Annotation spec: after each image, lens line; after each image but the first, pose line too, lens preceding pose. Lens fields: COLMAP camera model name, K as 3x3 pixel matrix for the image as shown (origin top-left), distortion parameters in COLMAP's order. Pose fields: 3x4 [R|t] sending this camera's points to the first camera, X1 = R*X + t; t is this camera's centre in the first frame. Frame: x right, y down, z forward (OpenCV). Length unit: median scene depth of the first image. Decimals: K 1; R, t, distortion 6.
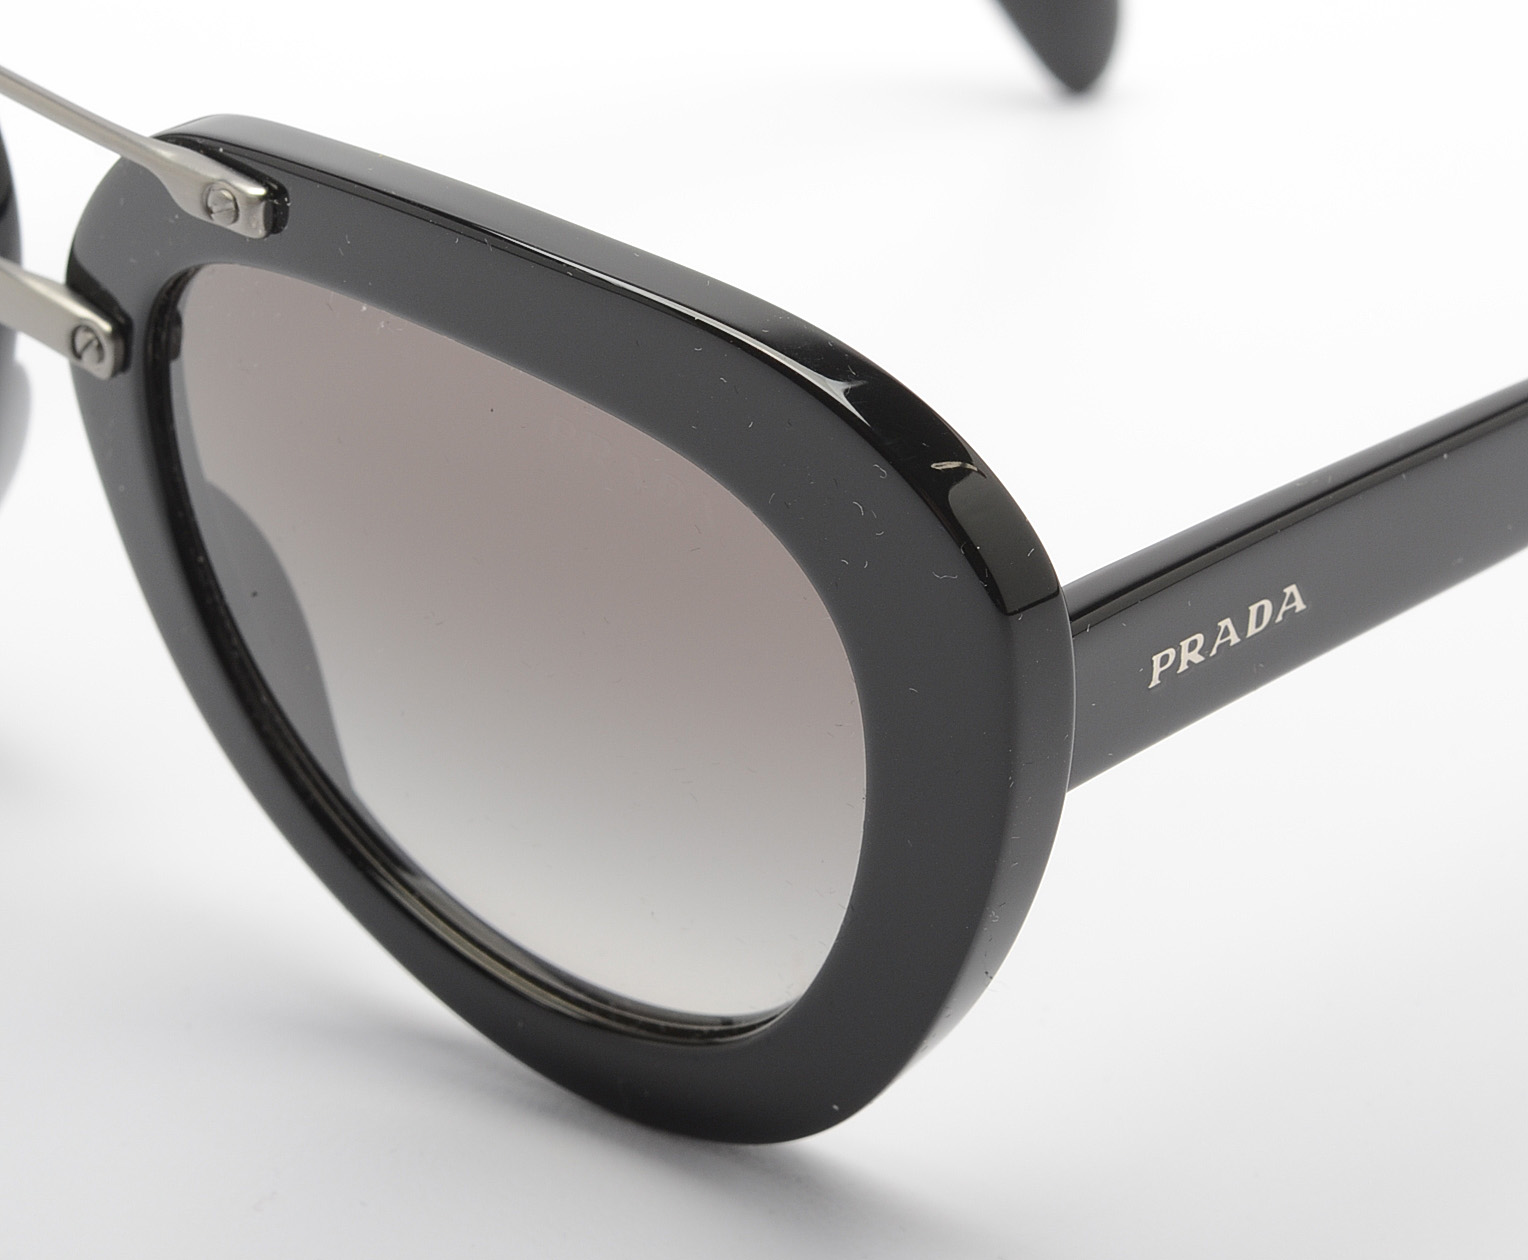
lens RADIAL K [[5017.1, 0, 763.7], [0, 5017.1, 630.0], [0, 0, 1]] dist [-0.152933, 0.000000]
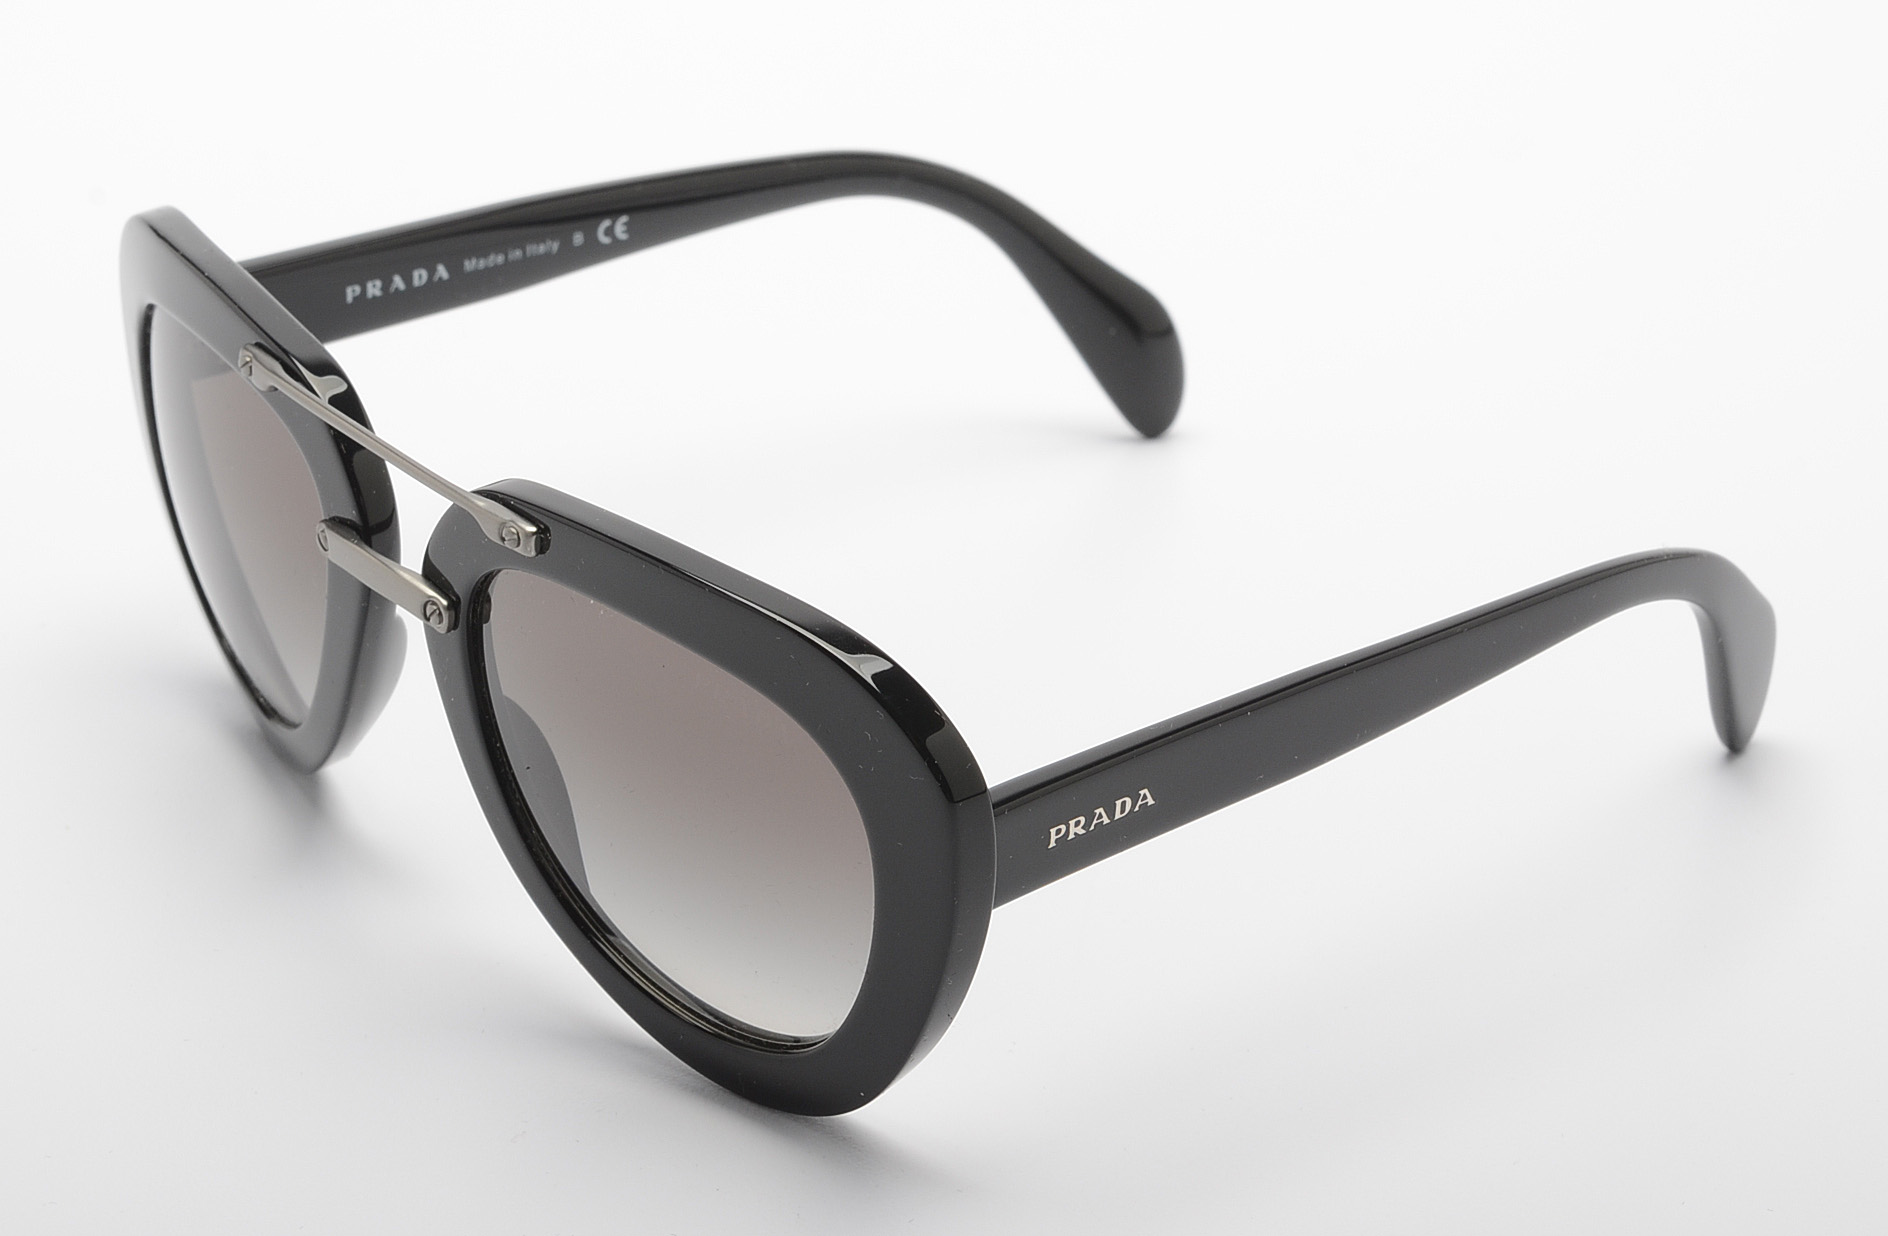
lens RADIAL K [[5199.3, 0, 944.1], [0, 5199.3, 618.1], [0, 0, 1]] dist [-0.446599, 0.000000]
pose [[0.996145, 0.036554, -0.079744, 0.171828], [-0.038396, 0.999027, -0.021694, -0.025217], [0.078873, 0.024673, 0.996579, -0.699709]]
